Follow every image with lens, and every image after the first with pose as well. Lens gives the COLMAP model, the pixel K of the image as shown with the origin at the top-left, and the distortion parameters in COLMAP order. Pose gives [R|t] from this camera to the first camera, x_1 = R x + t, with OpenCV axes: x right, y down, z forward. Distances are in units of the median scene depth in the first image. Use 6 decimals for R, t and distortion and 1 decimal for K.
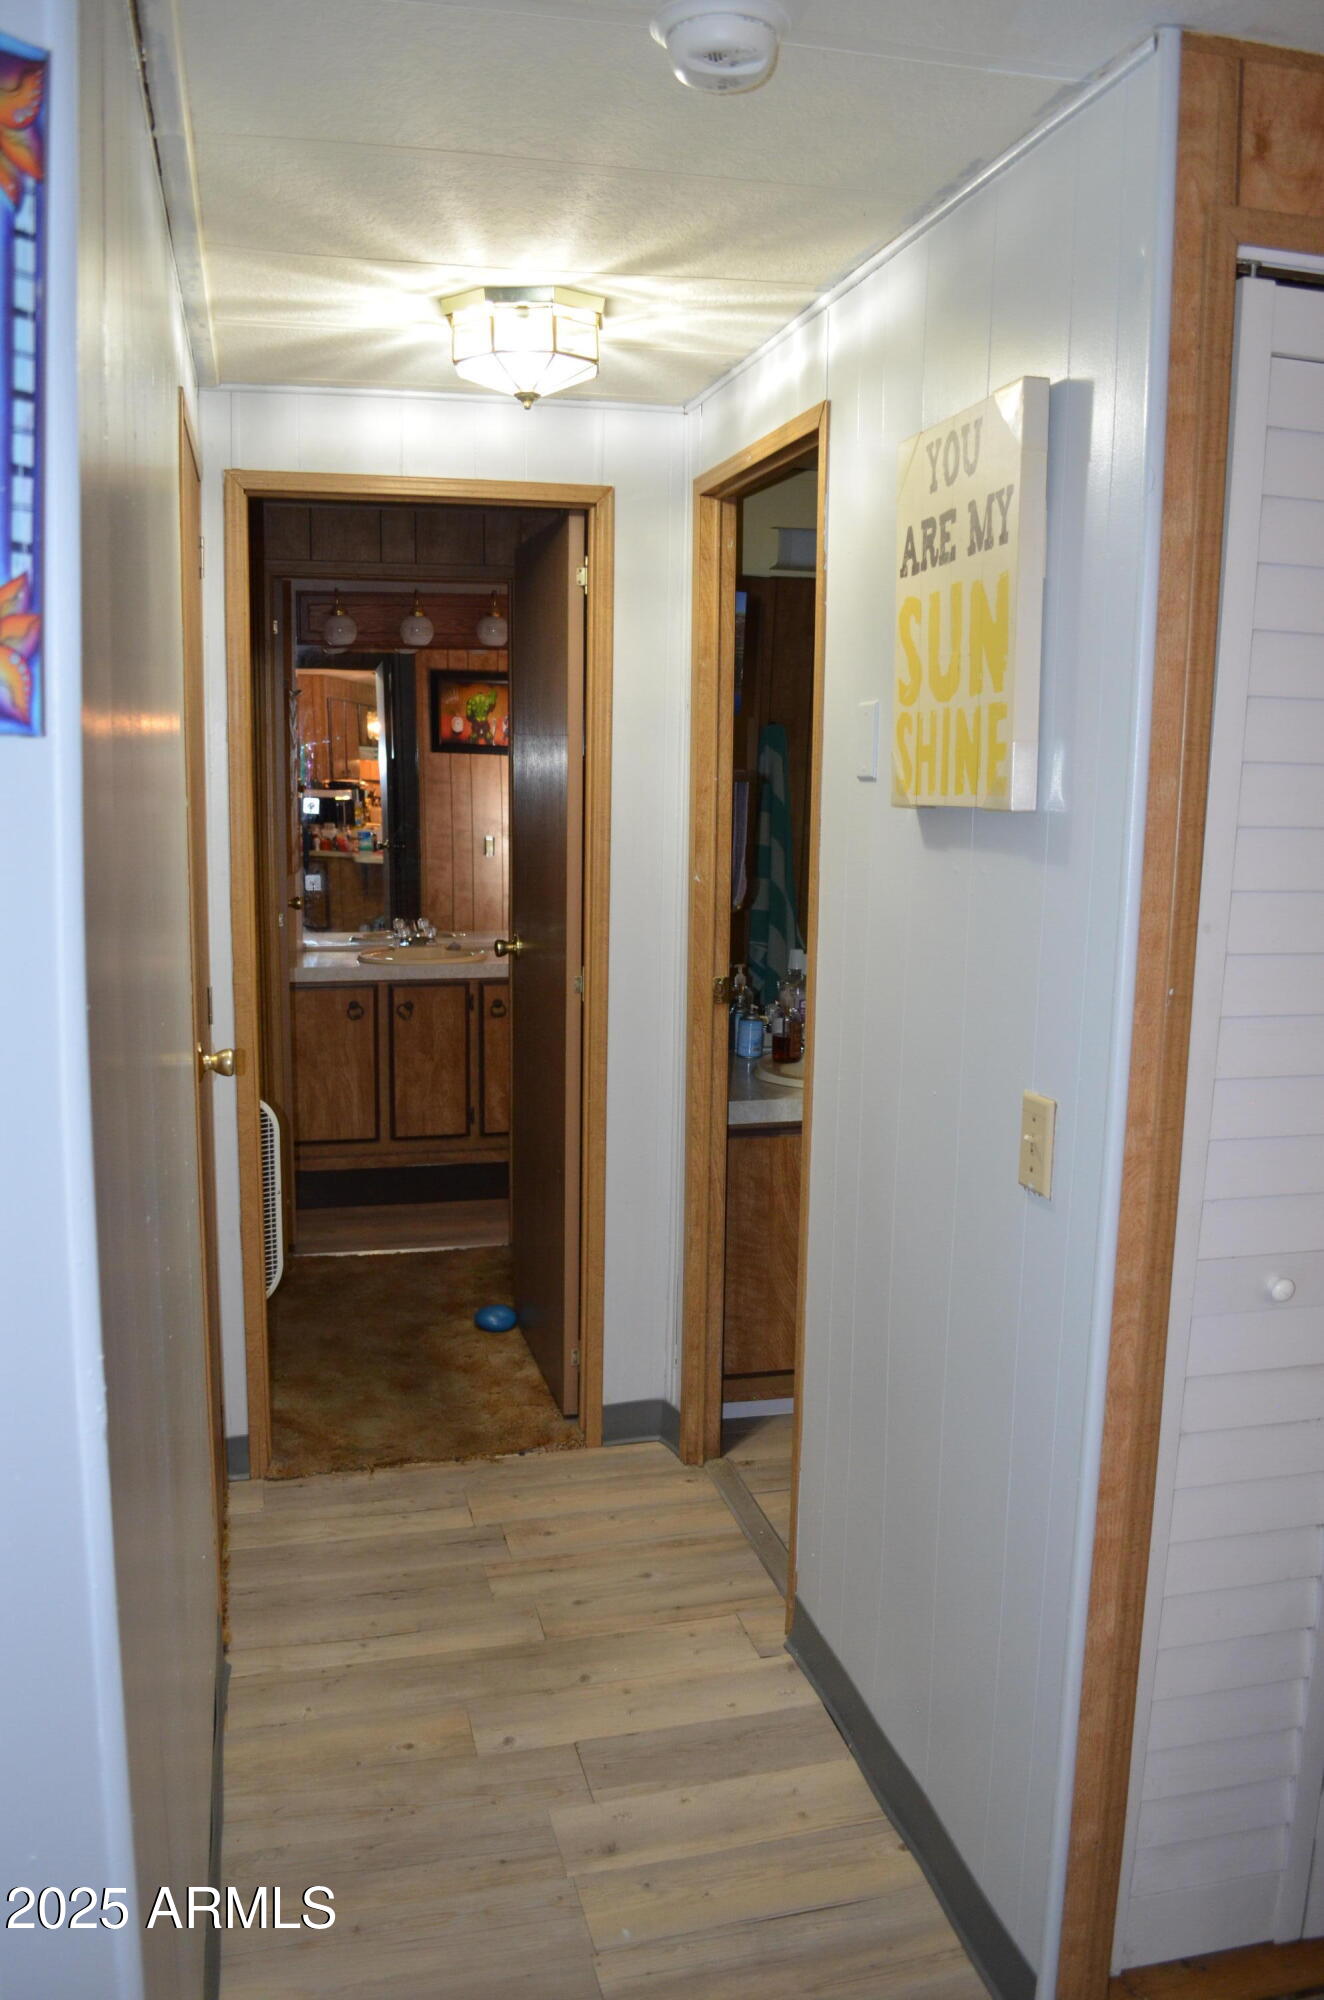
lens RADIAL K [[1559.0, 0, 654.4], [0, 1559.0, 1008.0], [0, 0, 1]] dist [-0.082796, 0.011152]
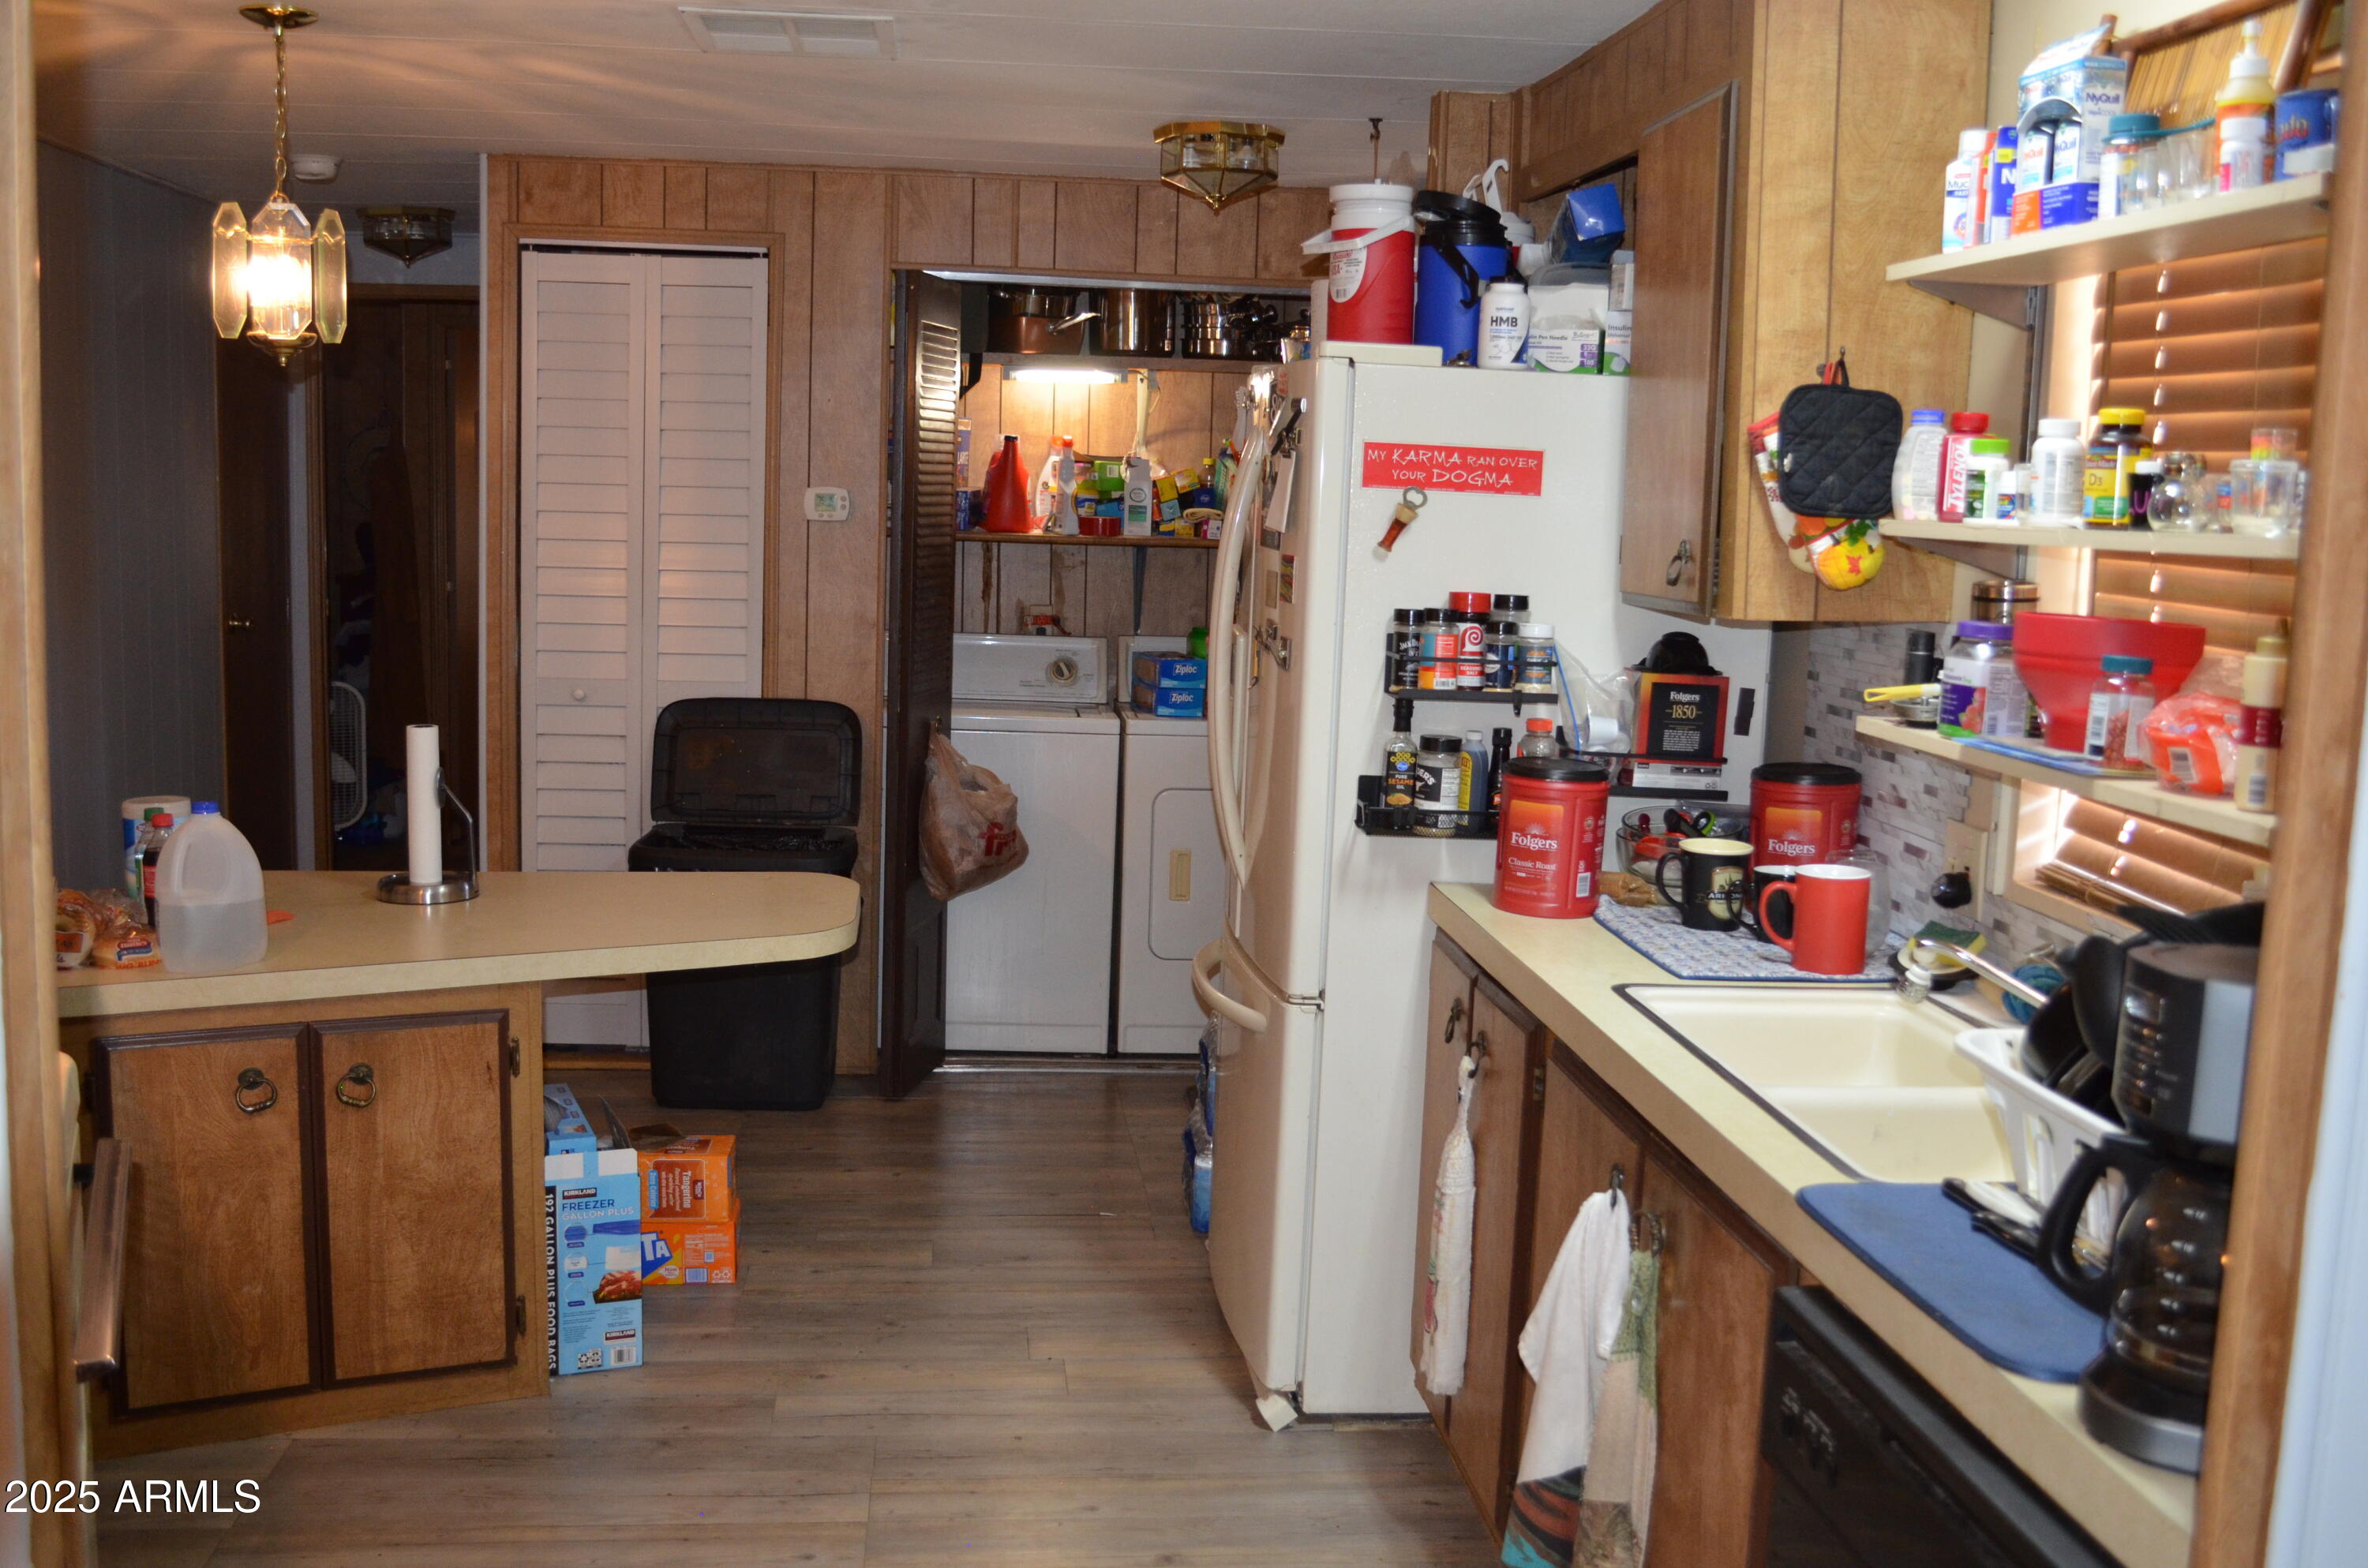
lens RADIAL K [[2184.7, 0, 1182.1], [0, 2184.7, 777.4], [0, 0, 1]] dist [-0.077913, 0.000000]
pose [[0.989495, 0.034089, -0.140489, 0.715464], [-0.038591, 0.998821, -0.029442, 0.155349], [0.139320, 0.034554, 0.989644, -0.826148]]
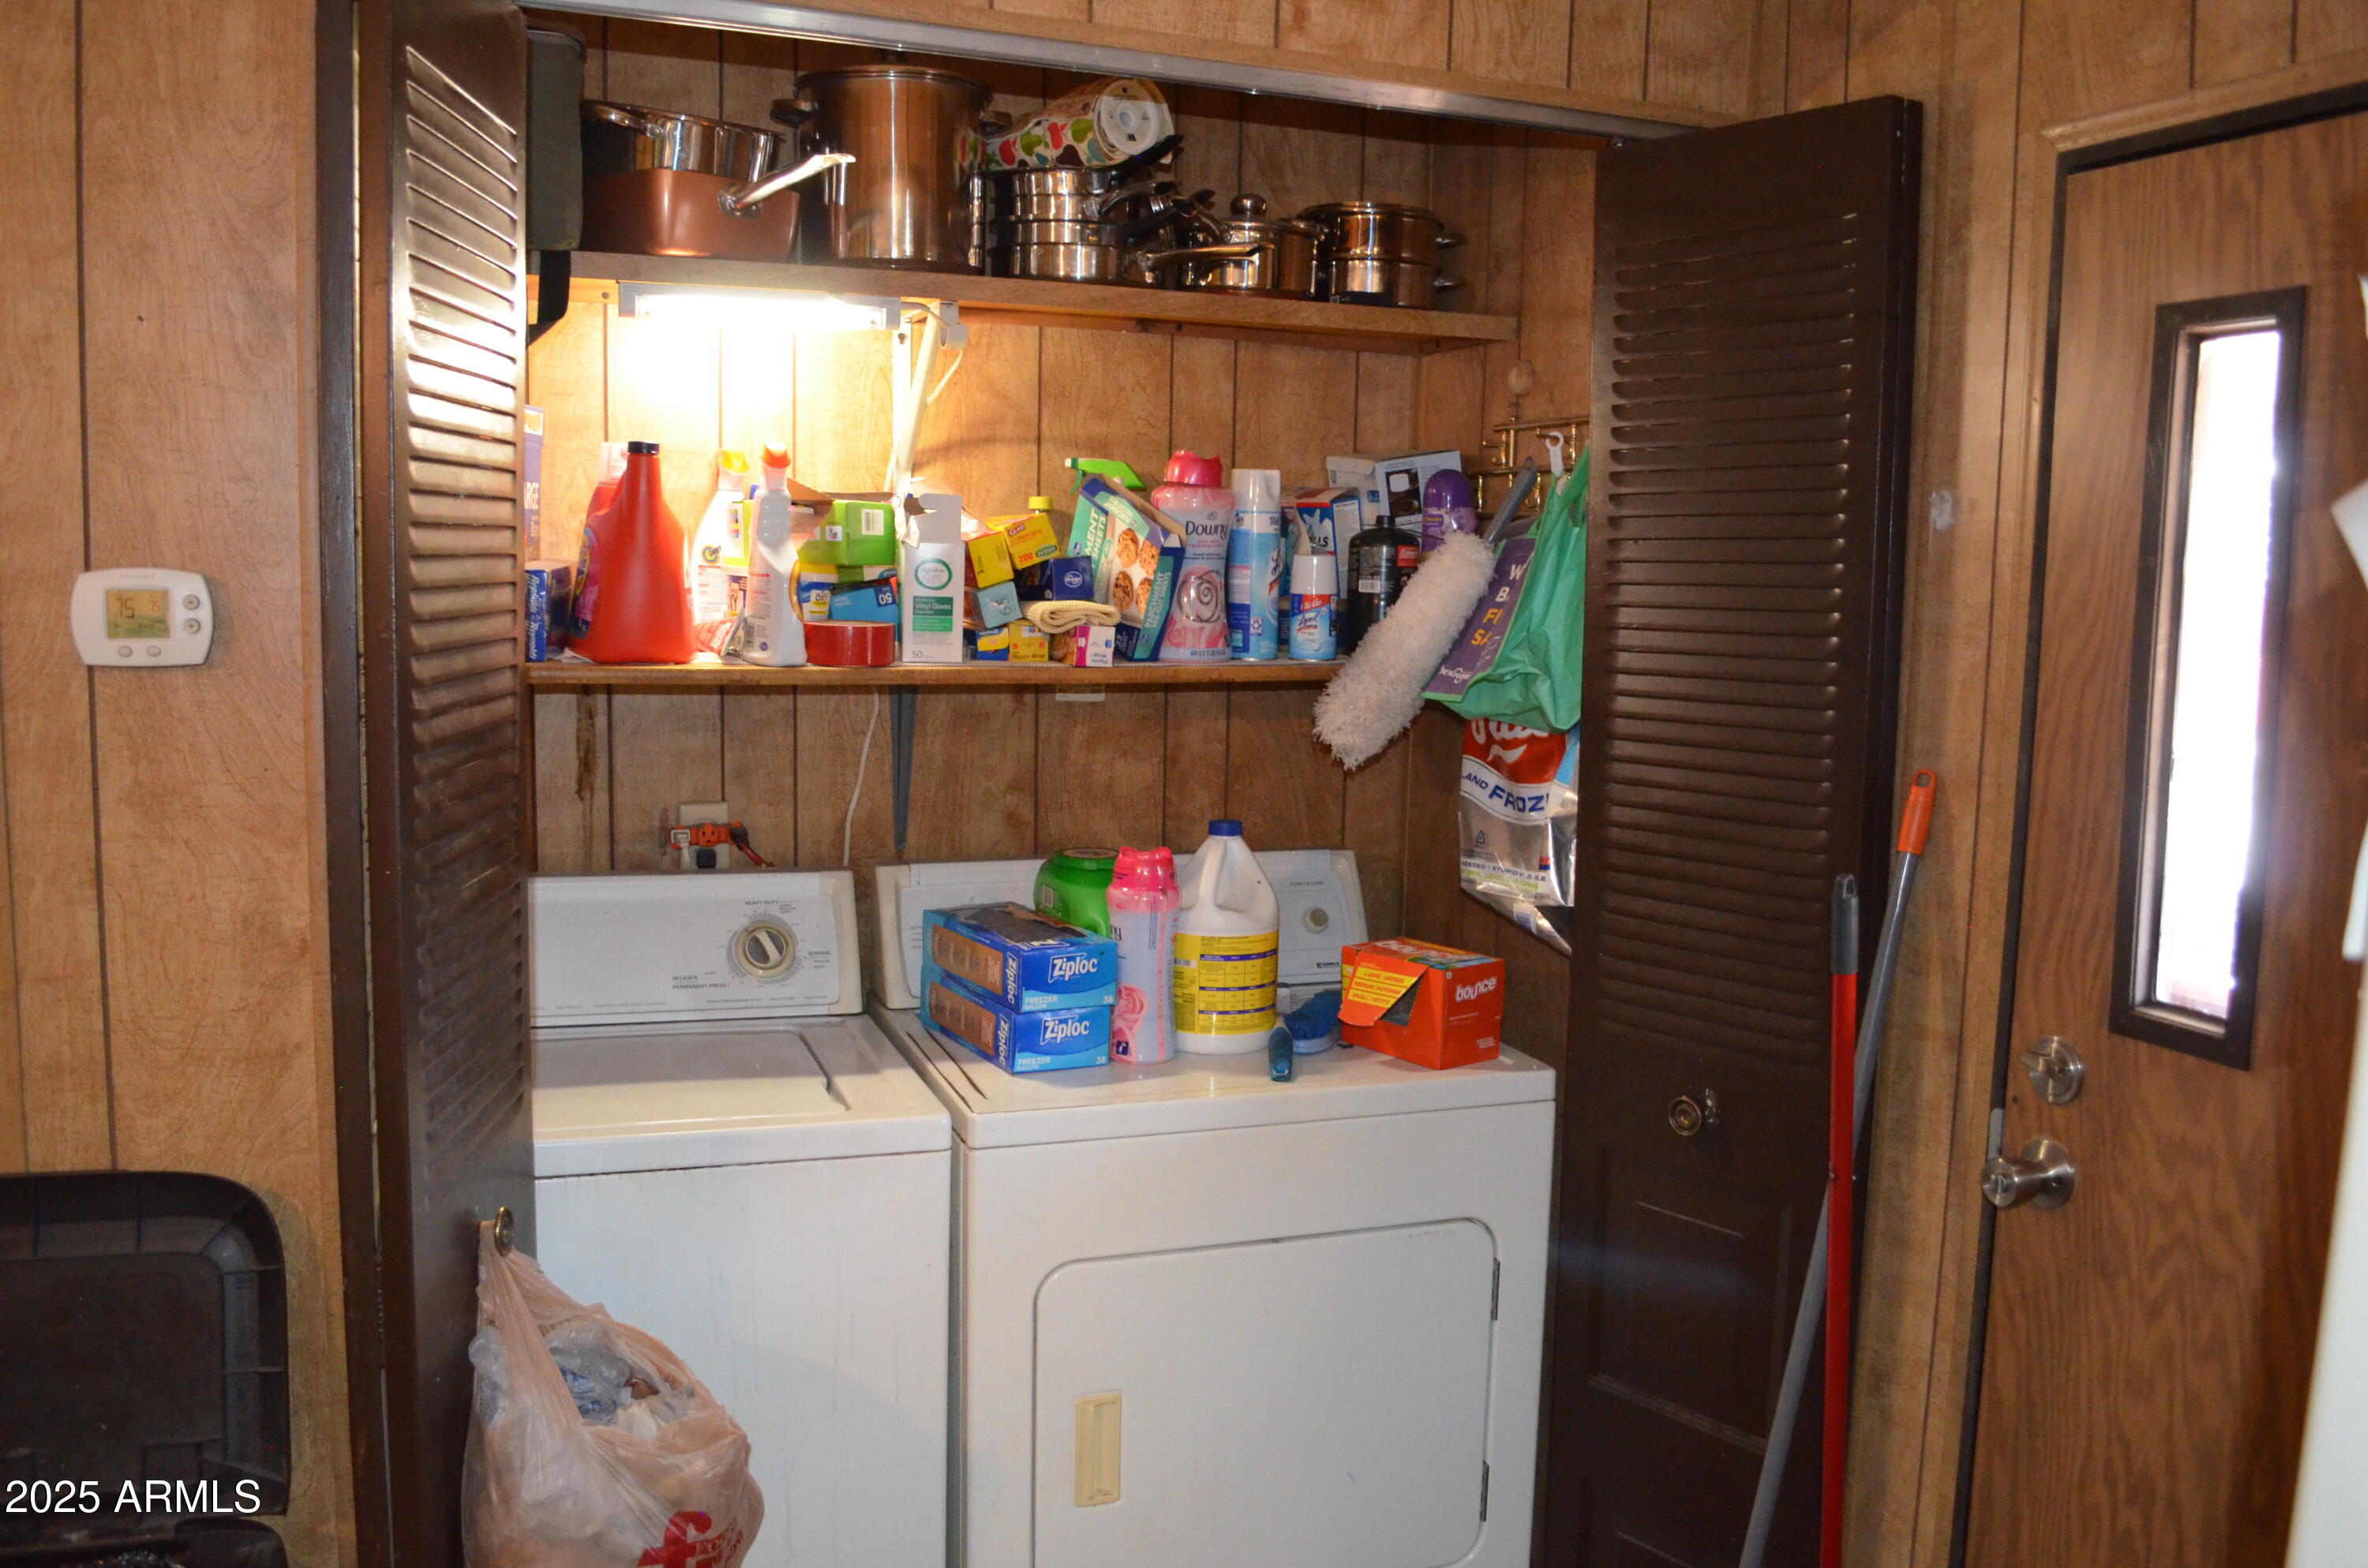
lens RADIAL K [[1845.6, 0, 1176.4], [0, 1845.6, 782.0], [0, 0, 1]] dist [-0.082796, 0.011152]
pose [[0.993480, -0.005873, 0.113855, 0.486997], [0.010427, 0.999167, -0.039445, 0.012659], [-0.113529, 0.040375, 0.992714, 0.034987]]
